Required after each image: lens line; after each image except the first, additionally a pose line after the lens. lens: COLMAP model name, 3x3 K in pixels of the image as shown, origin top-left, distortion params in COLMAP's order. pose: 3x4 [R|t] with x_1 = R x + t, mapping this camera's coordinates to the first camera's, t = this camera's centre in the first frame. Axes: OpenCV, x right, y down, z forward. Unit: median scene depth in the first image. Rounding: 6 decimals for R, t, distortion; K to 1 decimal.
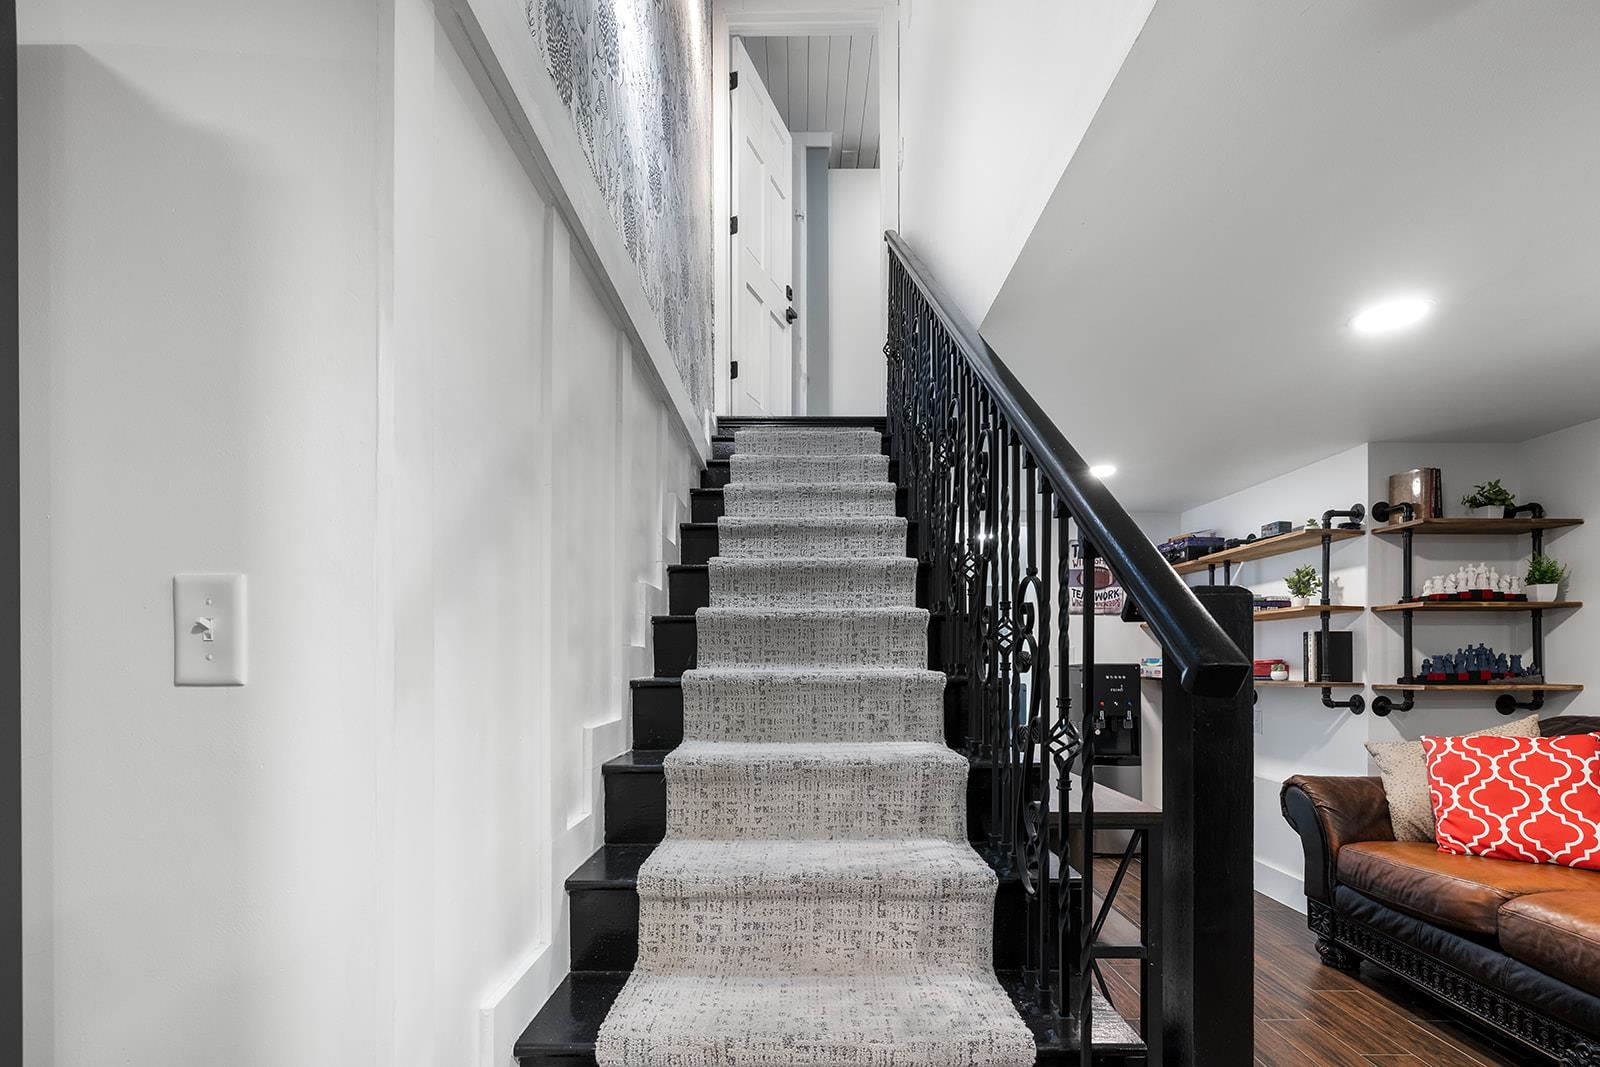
lens RADIAL K [[692.1, 0, 782.3], [0, 692.1, 657.4], [0, 0, 1]] dist [-0.000110, -0.000272]
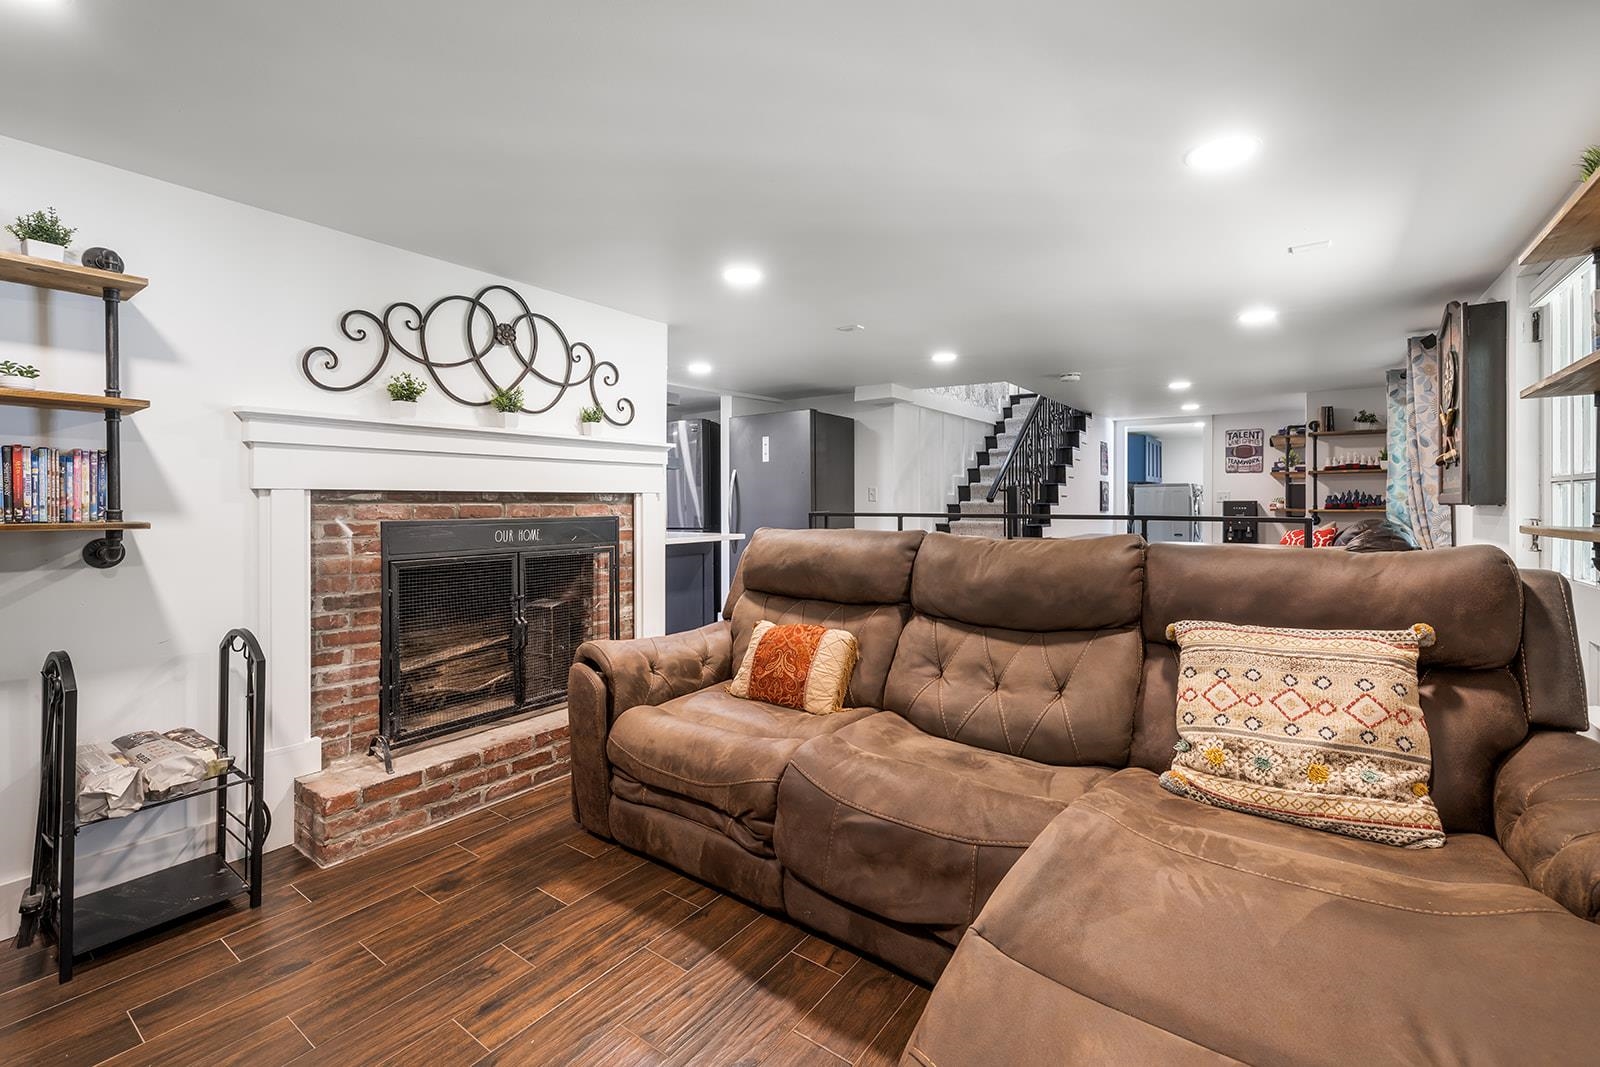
lens RADIAL K [[692.1, 0, 797.8], [0, 692.1, 501.8], [0, 0, 1]] dist [-0.000110, -0.000272]
pose [[0.805450, 0.000261, -0.592664, 1.784749], [0.002367, 0.999991, 0.003658, 0.008618], [0.592659, -0.004349, 0.805442, -3.312793]]
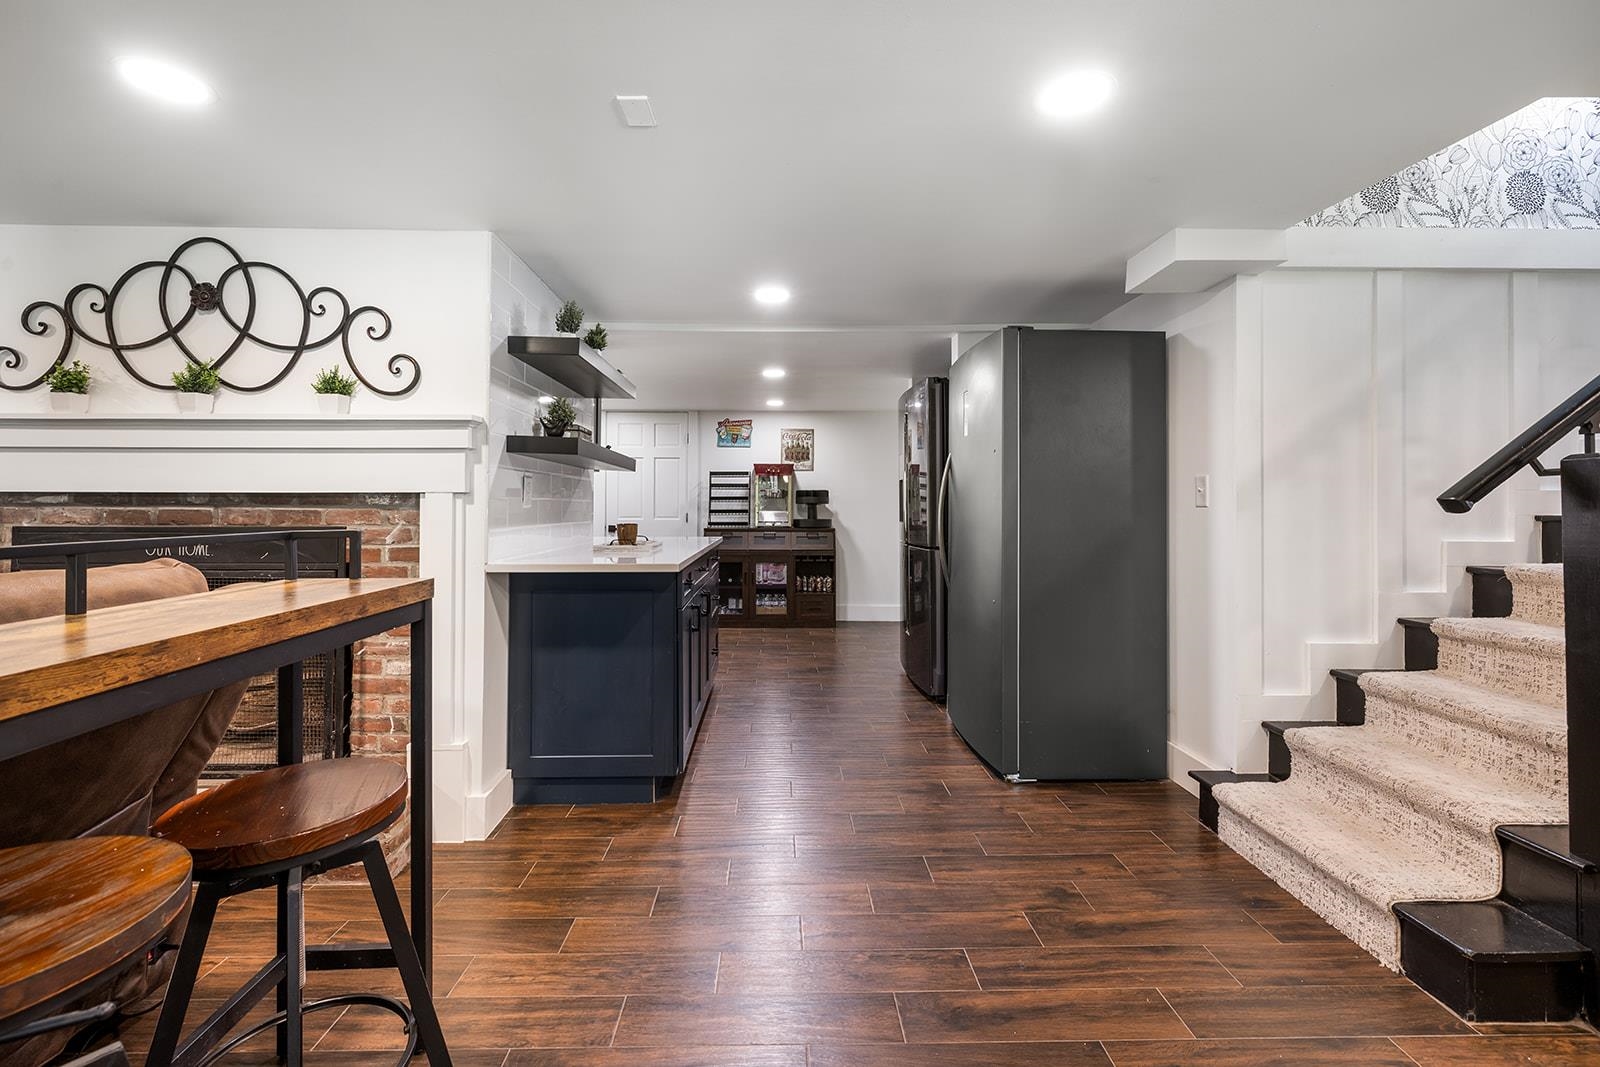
lens RADIAL K [[692.1, 0, 789.4], [0, 692.1, 497.1], [0, 0, 1]] dist [-0.000110, -0.000272]
pose [[0.014855, -0.014982, -0.999777, 1.512978], [0.001471, 0.999887, -0.014962, 0.022663], [0.999889, -0.001248, 0.014876, -0.653496]]
